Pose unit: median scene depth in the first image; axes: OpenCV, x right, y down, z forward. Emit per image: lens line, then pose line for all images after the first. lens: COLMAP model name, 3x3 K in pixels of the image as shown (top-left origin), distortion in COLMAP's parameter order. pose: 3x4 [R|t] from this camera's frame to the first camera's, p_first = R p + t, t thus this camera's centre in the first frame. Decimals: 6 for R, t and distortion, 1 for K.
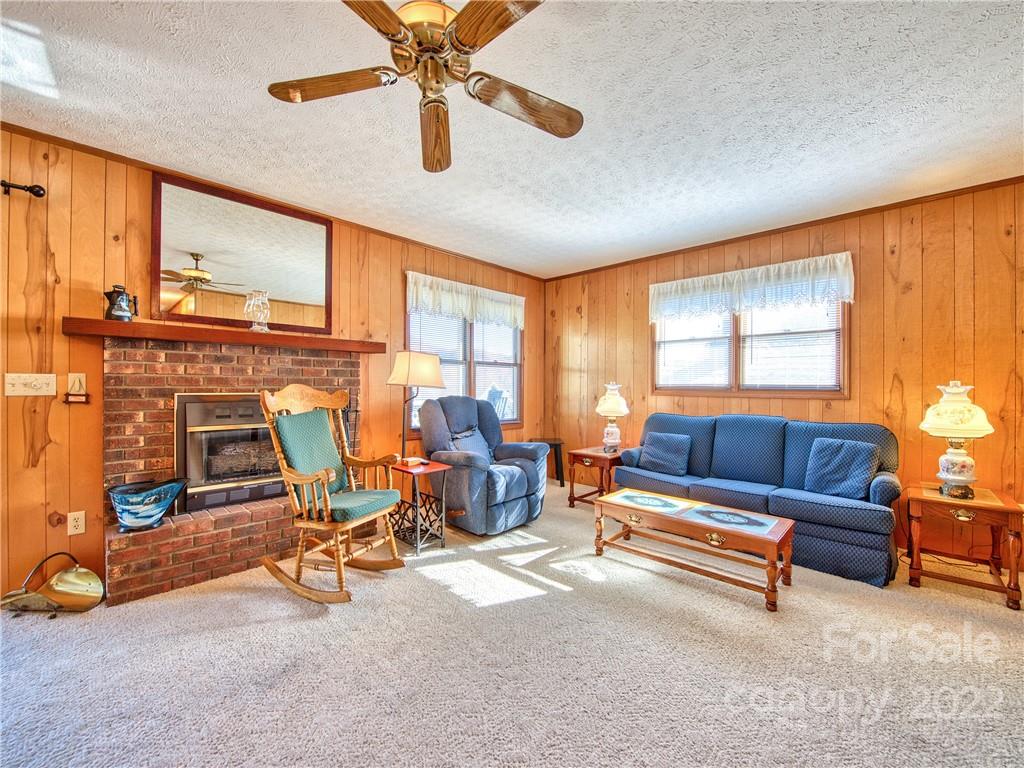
lens RADIAL K [[409.7, 0, 508.6], [0, 409.7, 383.6], [0, 0, 1]] dist [-0.014028, -0.000055]
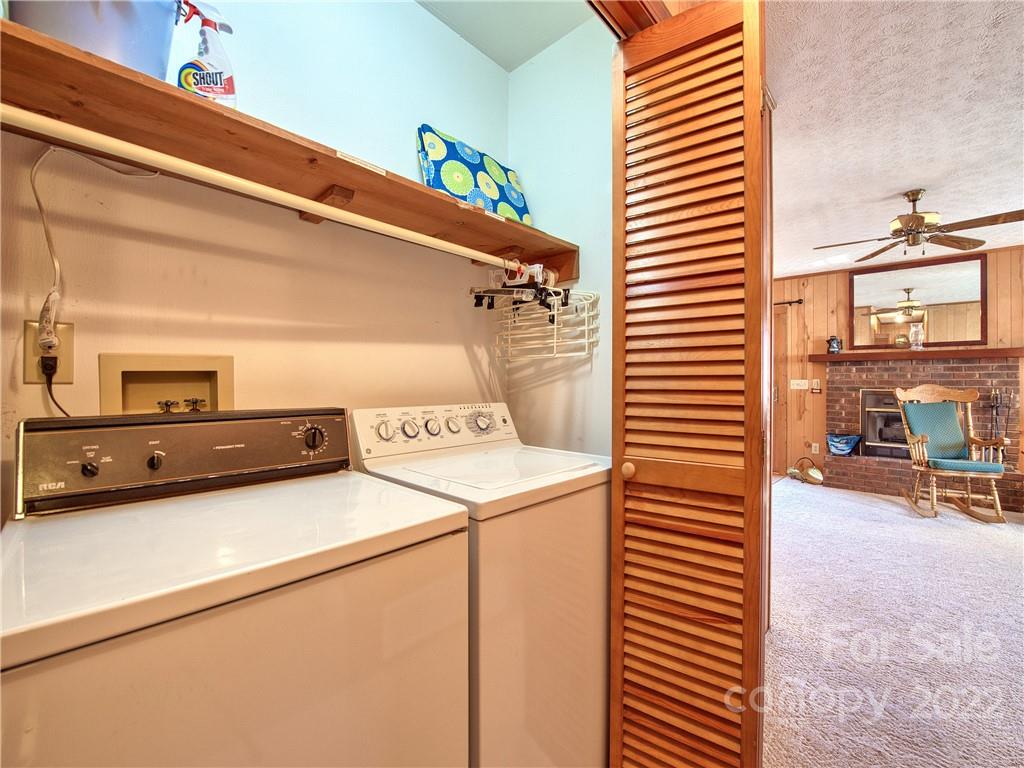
lens RADIAL K [[409.7, 0, 508.6], [0, 409.7, 383.6], [0, 0, 1]] dist [-0.014028, -0.000055]
pose [[-0.001280, 0.000189, -0.999999, 1.059595], [0.001895, 0.999998, 0.000187, -0.005426], [0.999997, -0.001895, -0.001281, -0.617538]]
